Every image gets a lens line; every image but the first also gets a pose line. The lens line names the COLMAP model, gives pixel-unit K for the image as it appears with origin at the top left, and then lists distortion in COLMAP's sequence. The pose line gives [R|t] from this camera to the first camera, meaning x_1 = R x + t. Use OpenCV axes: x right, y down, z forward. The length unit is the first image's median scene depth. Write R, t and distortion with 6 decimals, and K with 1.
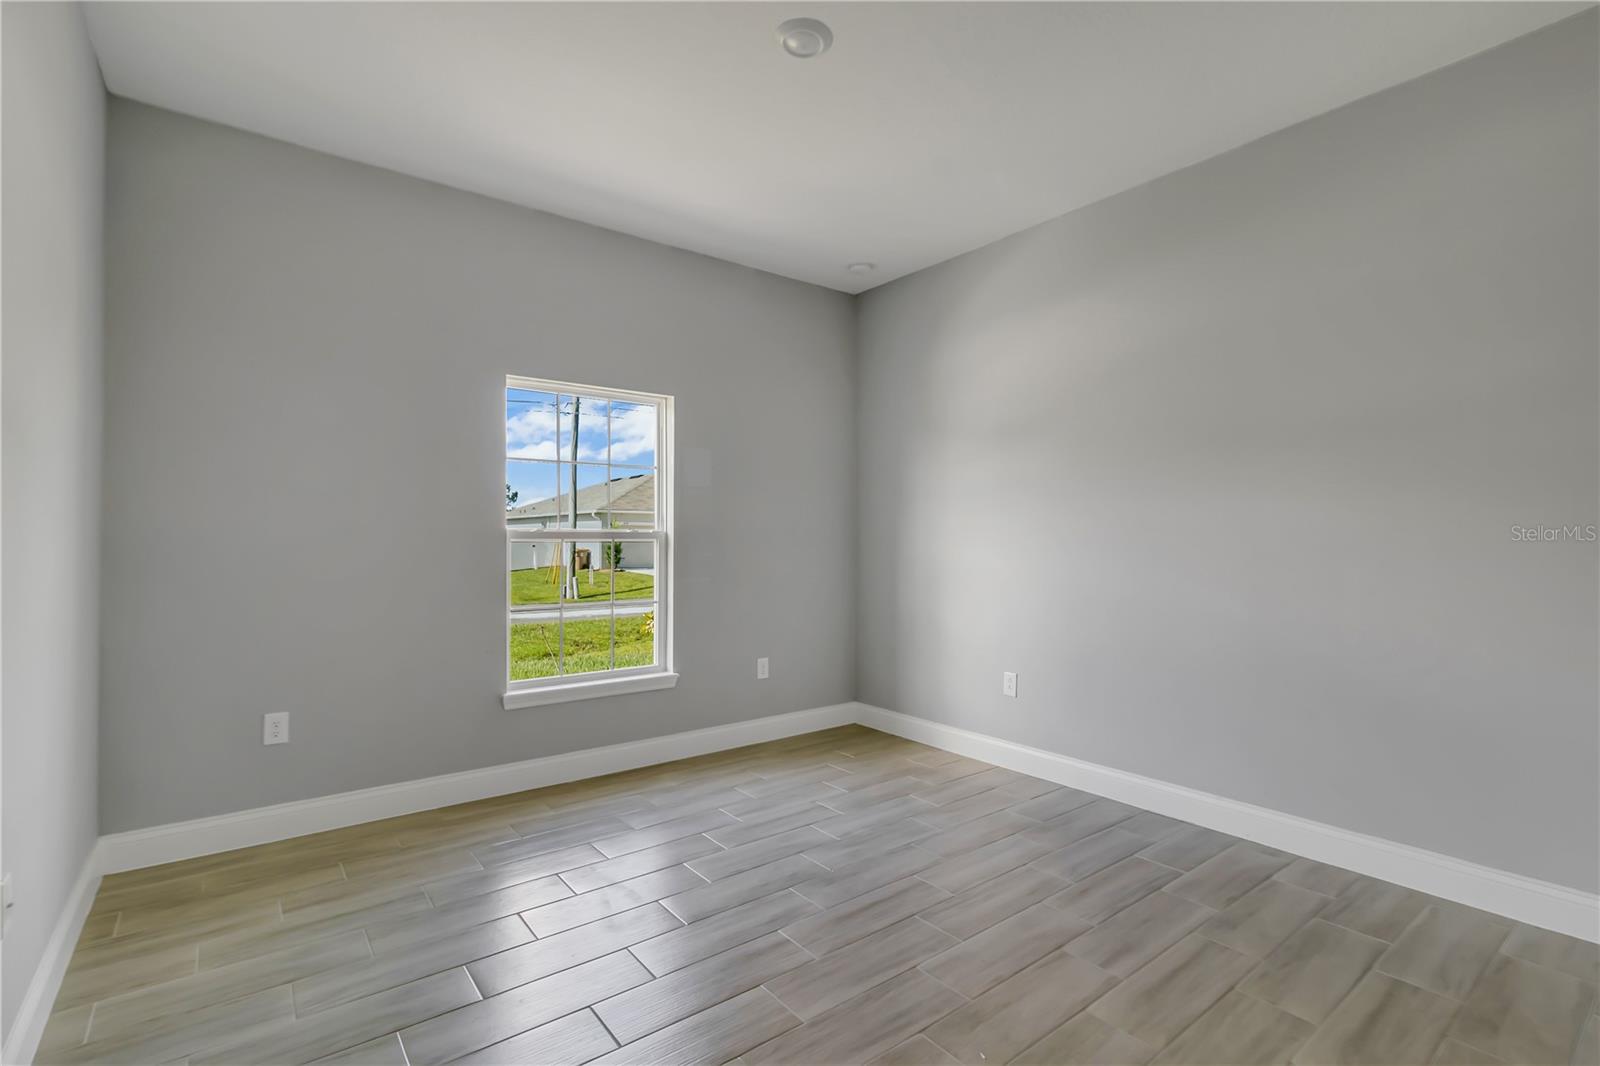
lens RADIAL K [[747.3, 0, 811.0], [0, 747.3, 522.6], [0, 0, 1]] dist [0.000582, 0.000284]
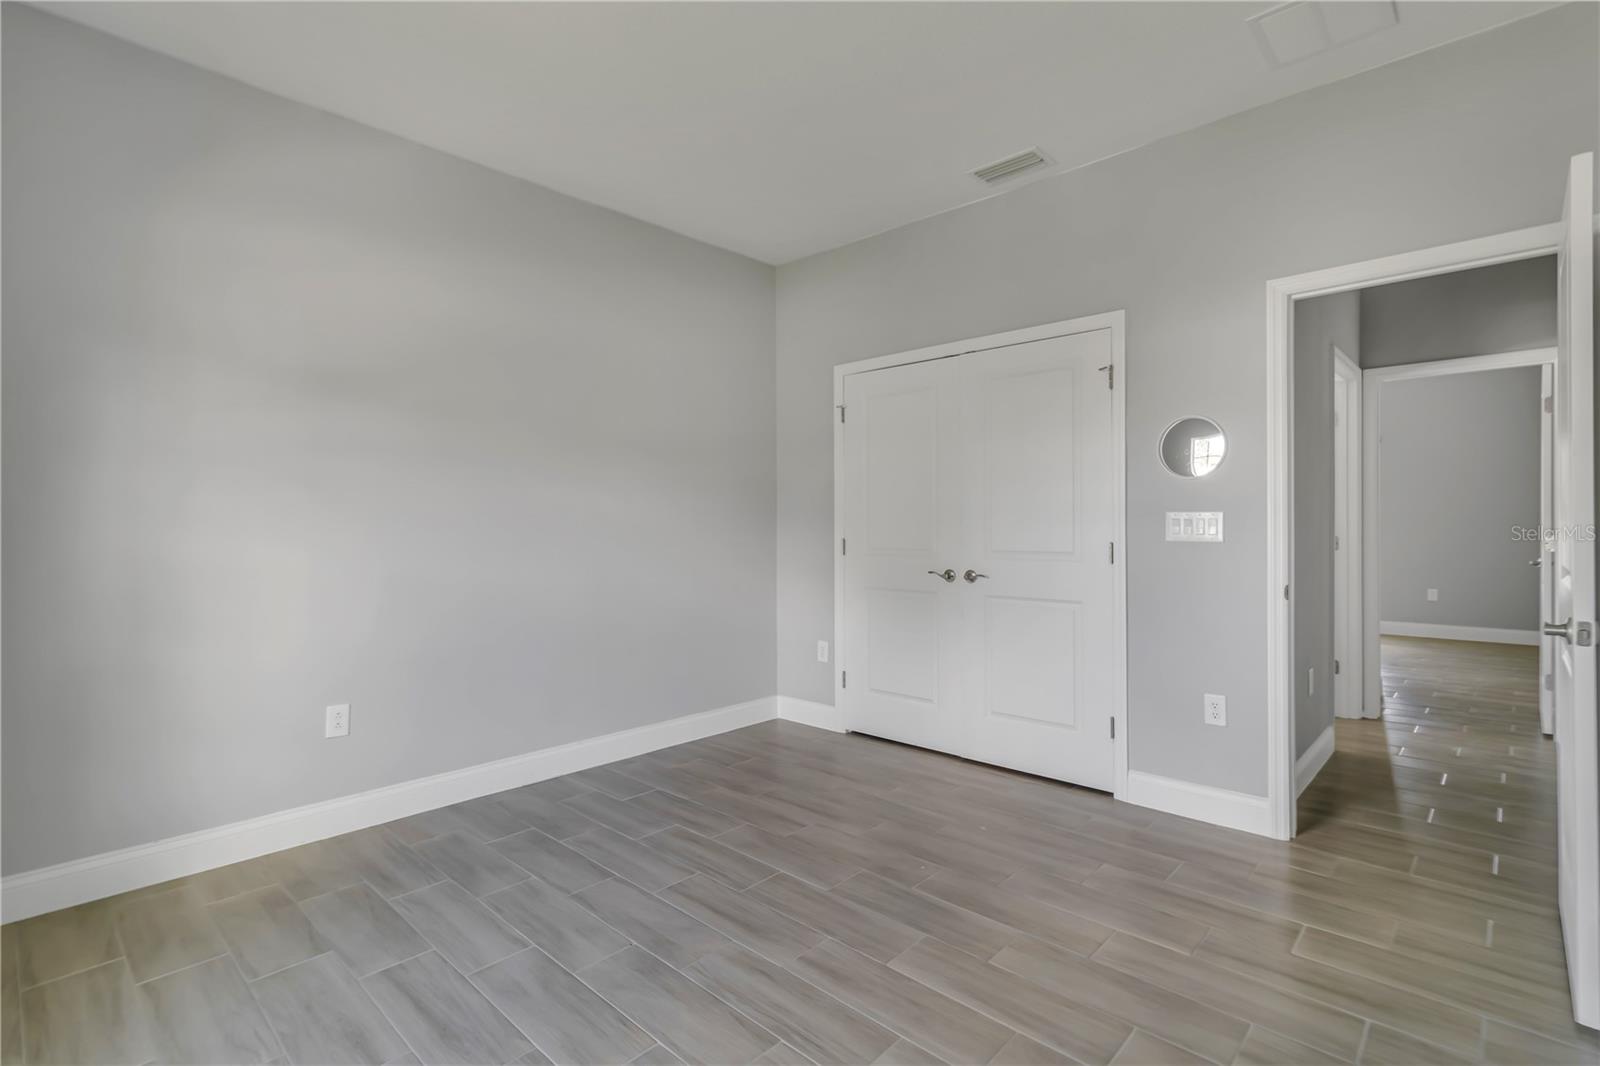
lens RADIAL K [[747.3, 0, 809.6], [0, 747.3, 524.6], [0, 0, 1]] dist [0.000582, 0.000284]
pose [[-0.150218, -0.003387, 0.988647, -0.731754], [-0.018142, 0.999835, 0.000668, 0.014720], [-0.988486, -0.017836, -0.150255, 0.879149]]
